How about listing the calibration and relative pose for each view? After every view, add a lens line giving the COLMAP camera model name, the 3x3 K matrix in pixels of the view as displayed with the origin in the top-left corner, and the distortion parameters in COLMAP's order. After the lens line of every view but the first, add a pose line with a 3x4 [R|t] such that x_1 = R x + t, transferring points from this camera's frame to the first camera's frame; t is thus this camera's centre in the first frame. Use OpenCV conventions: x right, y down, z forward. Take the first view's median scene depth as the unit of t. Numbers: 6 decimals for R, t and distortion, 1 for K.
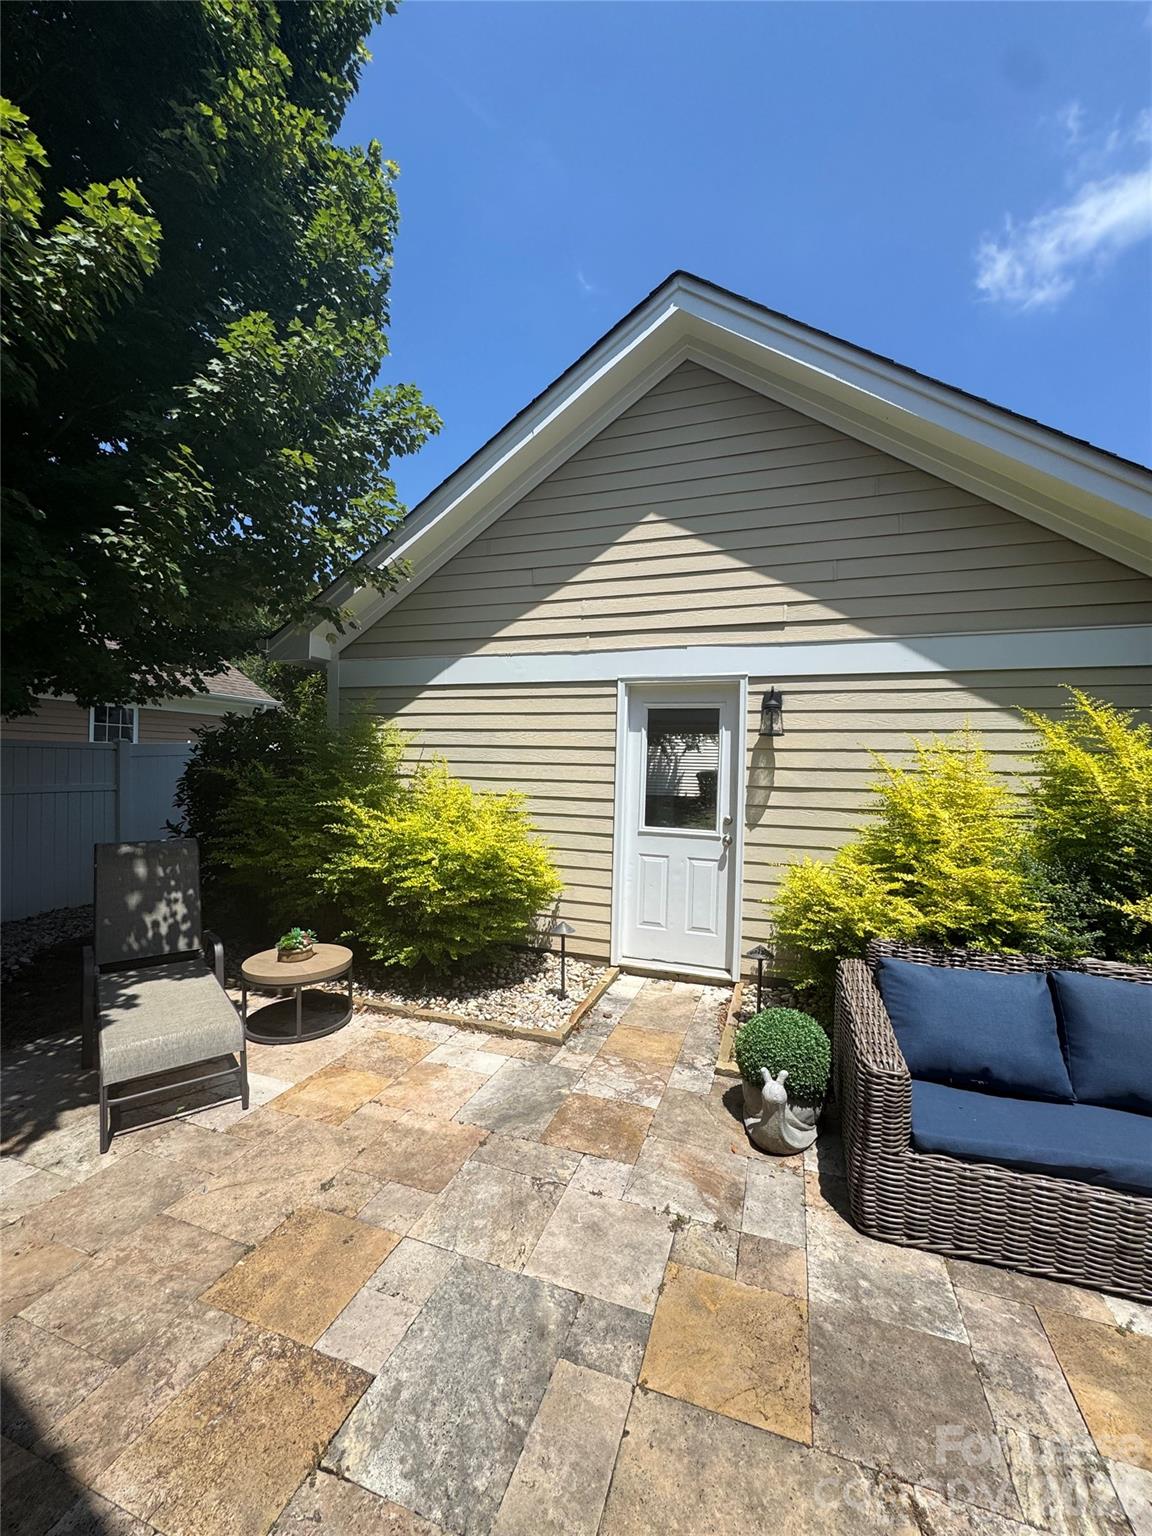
lens RADIAL K [[613.2, 0, 575.1], [0, 613.2, 769.8], [0, 0, 1]] dist [-0.001692, -0.000276]
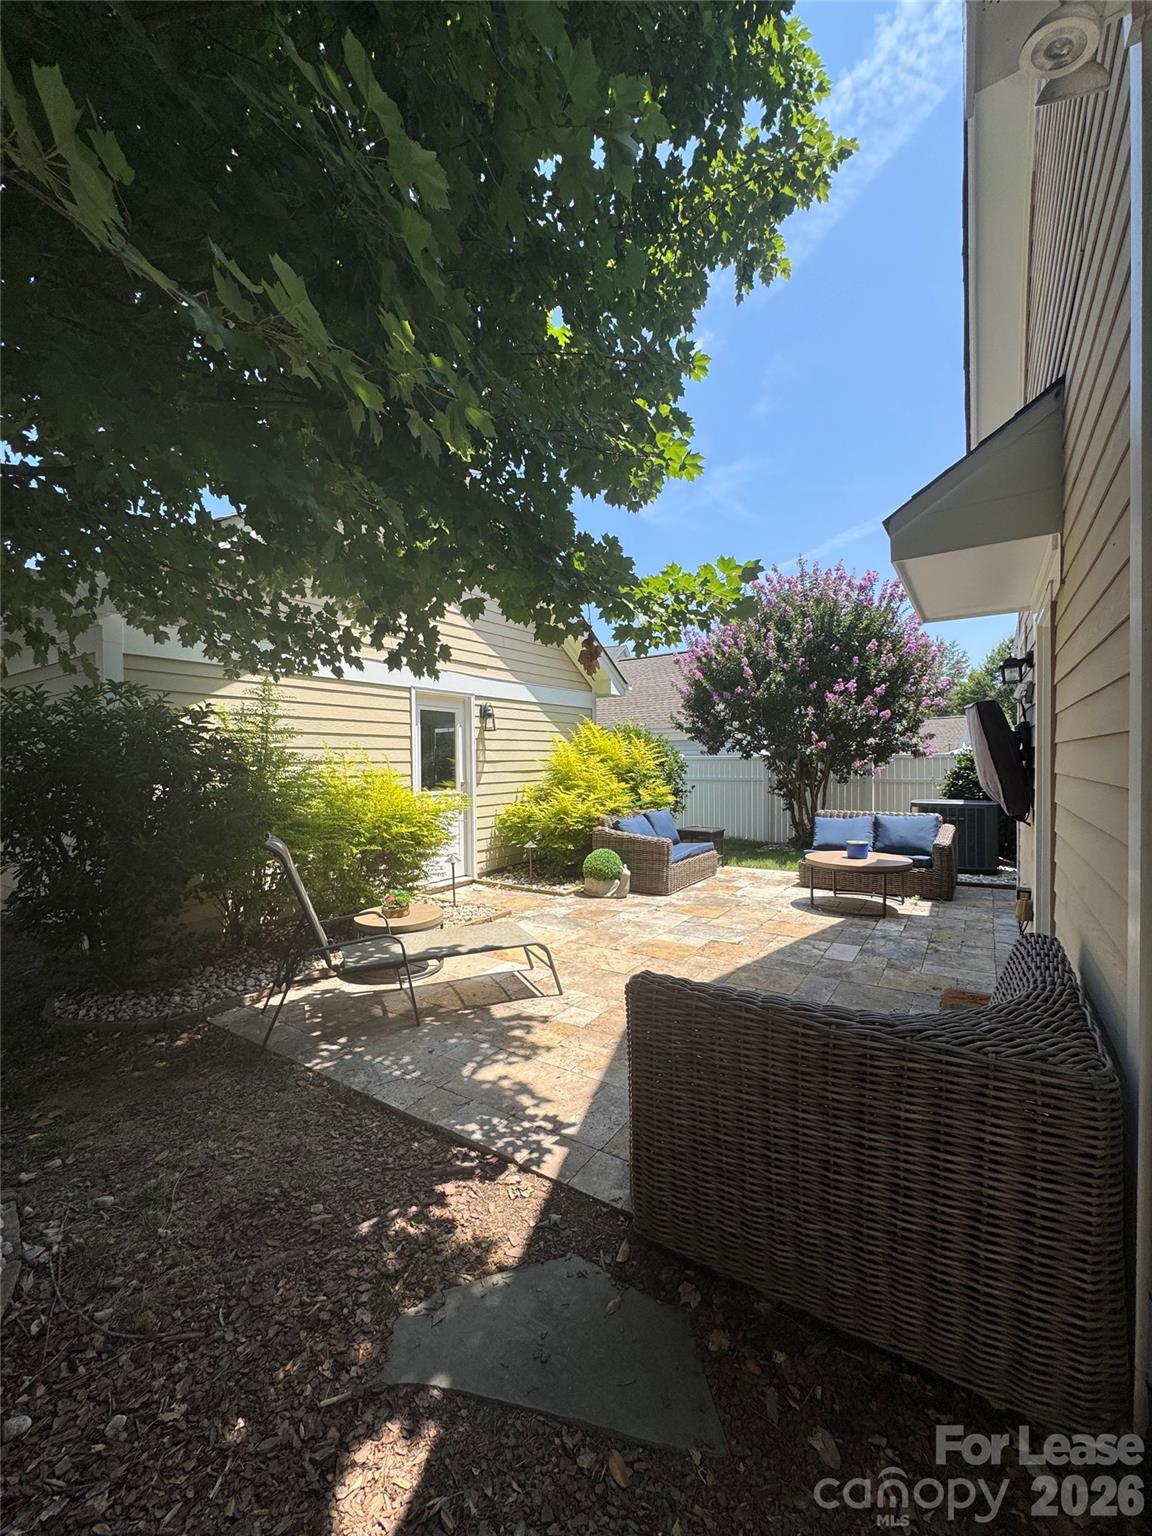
lens RADIAL K [[613.2, 0, 578.3], [0, 613.2, 770.2], [0, 0, 1]] dist [-0.001692, -0.000276]
pose [[0.245006, -0.039970, 0.968697, -1.632160], [0.023512, 0.999101, 0.035278, 0.000277], [-0.969236, 0.014133, 0.245726, 0.411177]]
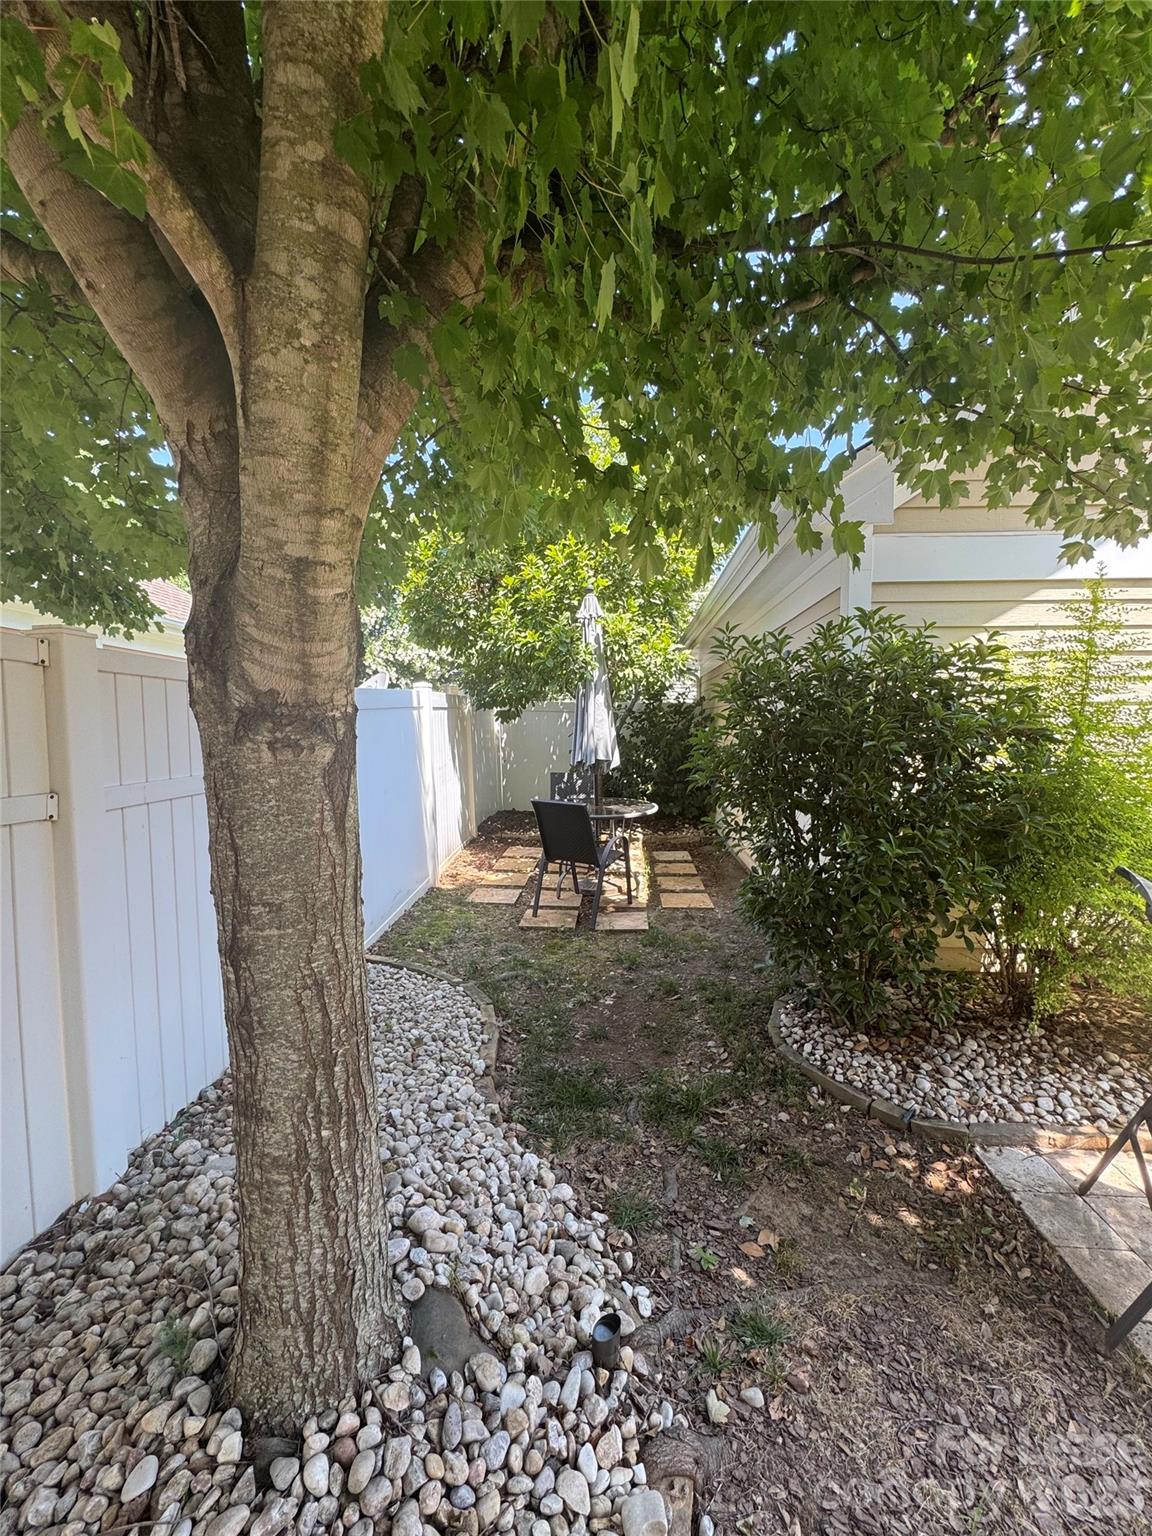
lens RADIAL K [[613.2, 0, 580.1], [0, 613.2, 768.8], [0, 0, 1]] dist [-0.001692, -0.000276]
pose [[0.963501, -0.041086, 0.264533, -1.335545], [0.025582, 0.997761, 0.061790, 0.002650], [-0.266479, -0.052767, 0.962395, 0.811134]]
